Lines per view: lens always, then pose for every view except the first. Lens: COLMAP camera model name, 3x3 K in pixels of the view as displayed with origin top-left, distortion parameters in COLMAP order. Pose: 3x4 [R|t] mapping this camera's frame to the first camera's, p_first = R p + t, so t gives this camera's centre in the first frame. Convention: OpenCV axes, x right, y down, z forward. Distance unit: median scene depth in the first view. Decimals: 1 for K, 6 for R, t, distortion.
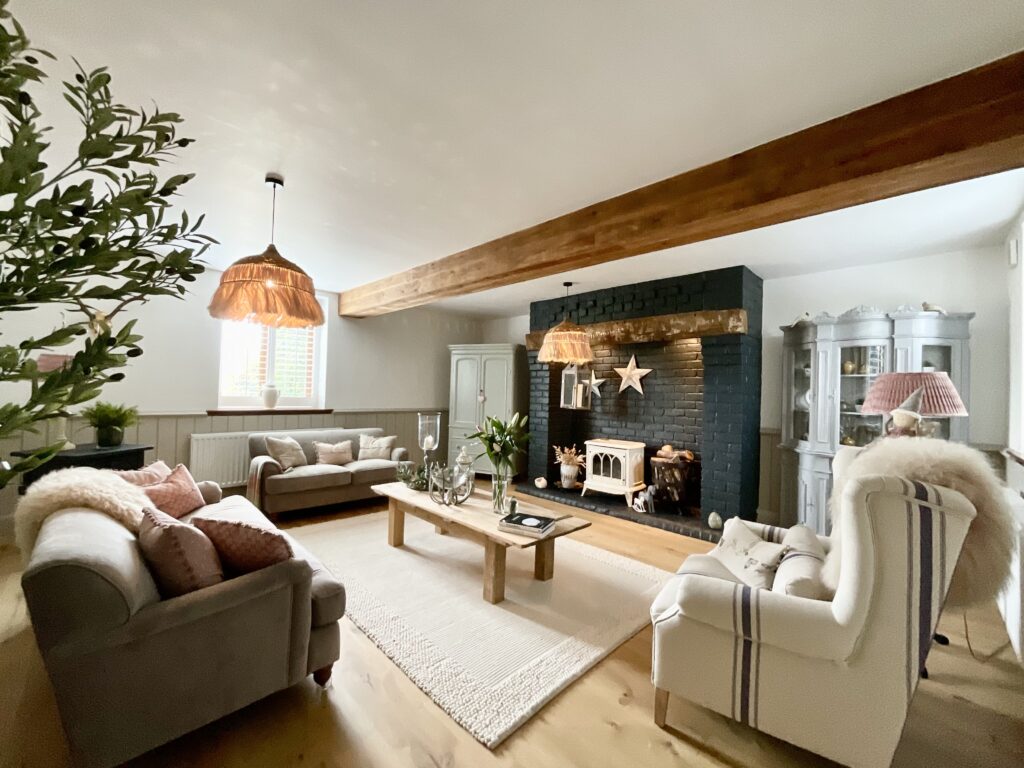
lens RADIAL K [[413.4, 0, 512.0], [0, 413.4, 384.0], [0, 0, 1]] dist [-0.000154, 0.000012]
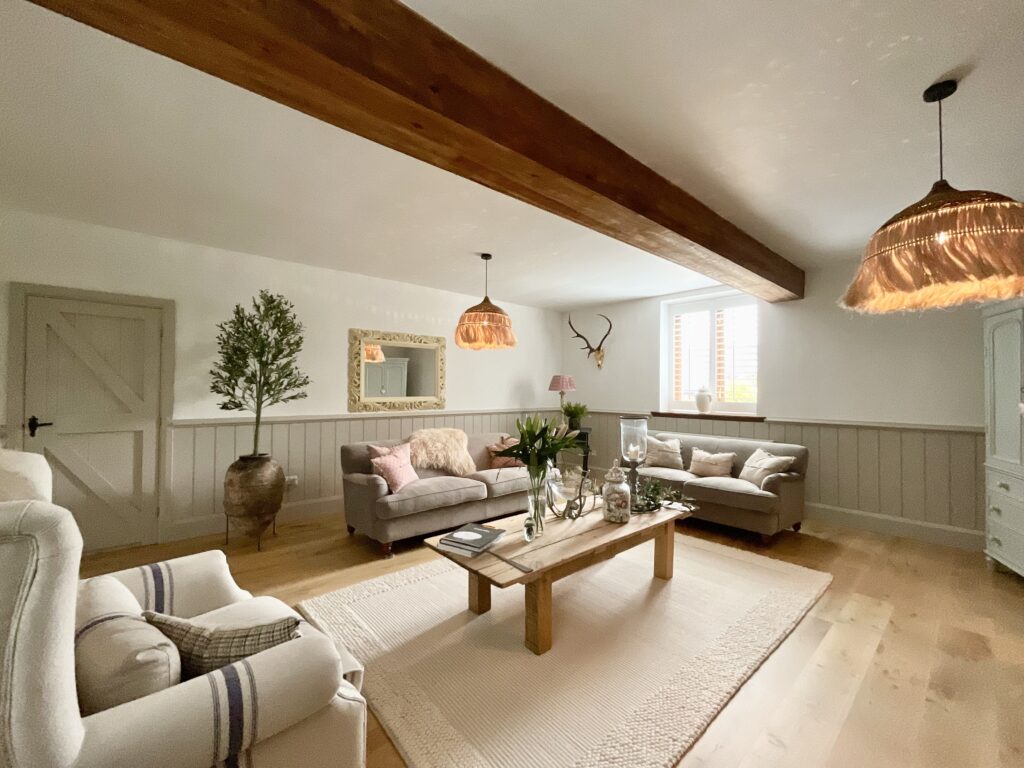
lens RADIAL K [[413.4, 0, 512.0], [0, 413.4, 384.0], [0, 0, 1]] dist [-0.000154, 0.000012]
pose [[-0.064567, -0.042236, -0.997019, 0.525328], [0.009023, 0.999038, -0.042906, 0.030219], [0.997873, -0.011767, -0.064124, 0.655363]]
